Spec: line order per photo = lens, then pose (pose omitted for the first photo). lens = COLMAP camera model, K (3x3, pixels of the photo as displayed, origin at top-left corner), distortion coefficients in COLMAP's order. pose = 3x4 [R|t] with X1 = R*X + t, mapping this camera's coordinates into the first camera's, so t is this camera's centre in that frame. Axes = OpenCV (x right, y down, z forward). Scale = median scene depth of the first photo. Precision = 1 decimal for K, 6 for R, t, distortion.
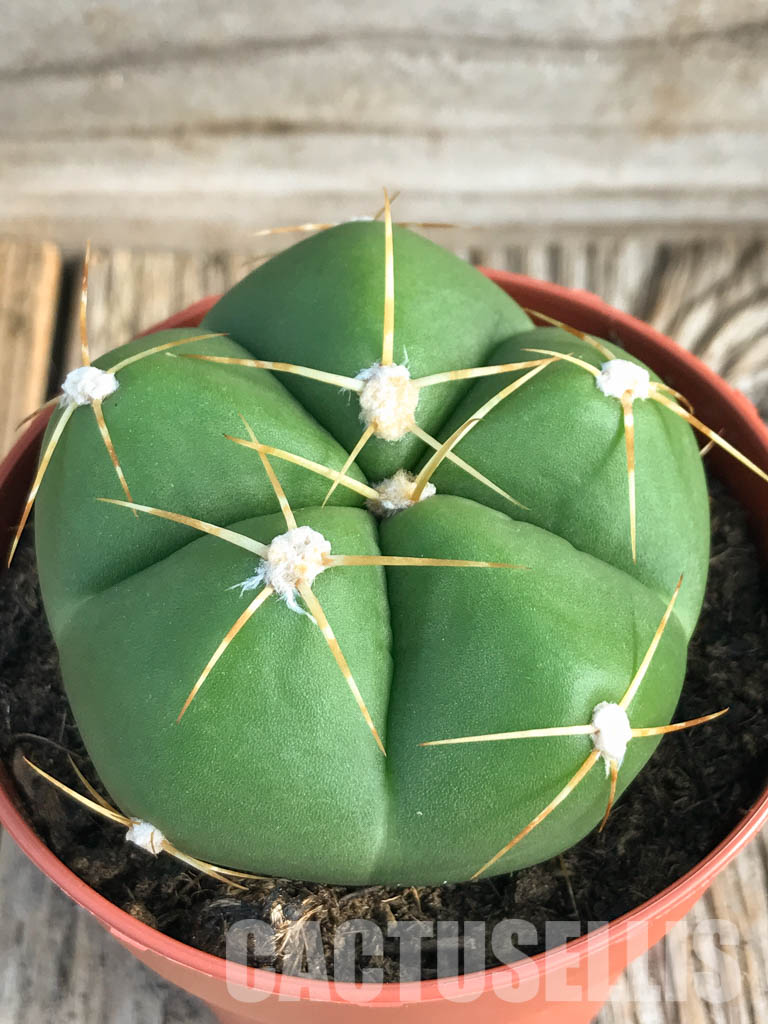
lens RADIAL K [[1626.0, 0, 383.6], [0, 1626.0, 510.0], [0, 0, 1]] dist [0.010726, 0.000000]
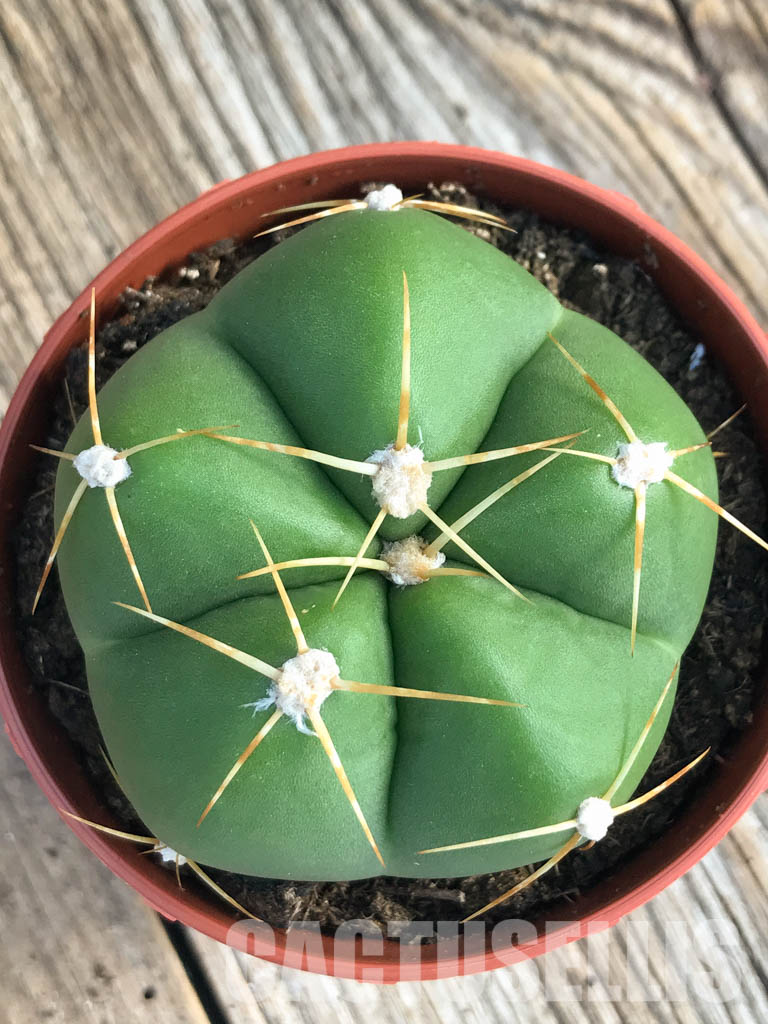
lens RADIAL K [[1626.0, 0, 386.6], [0, 1626.0, 506.5], [0, 0, 1]] dist [0.010726, 0.000000]
pose [[0.999313, 0.035033, -0.012107, 0.006564], [-0.026474, 0.903218, 0.428364, -0.484719], [0.025942, -0.427749, 0.903525, 0.092724]]
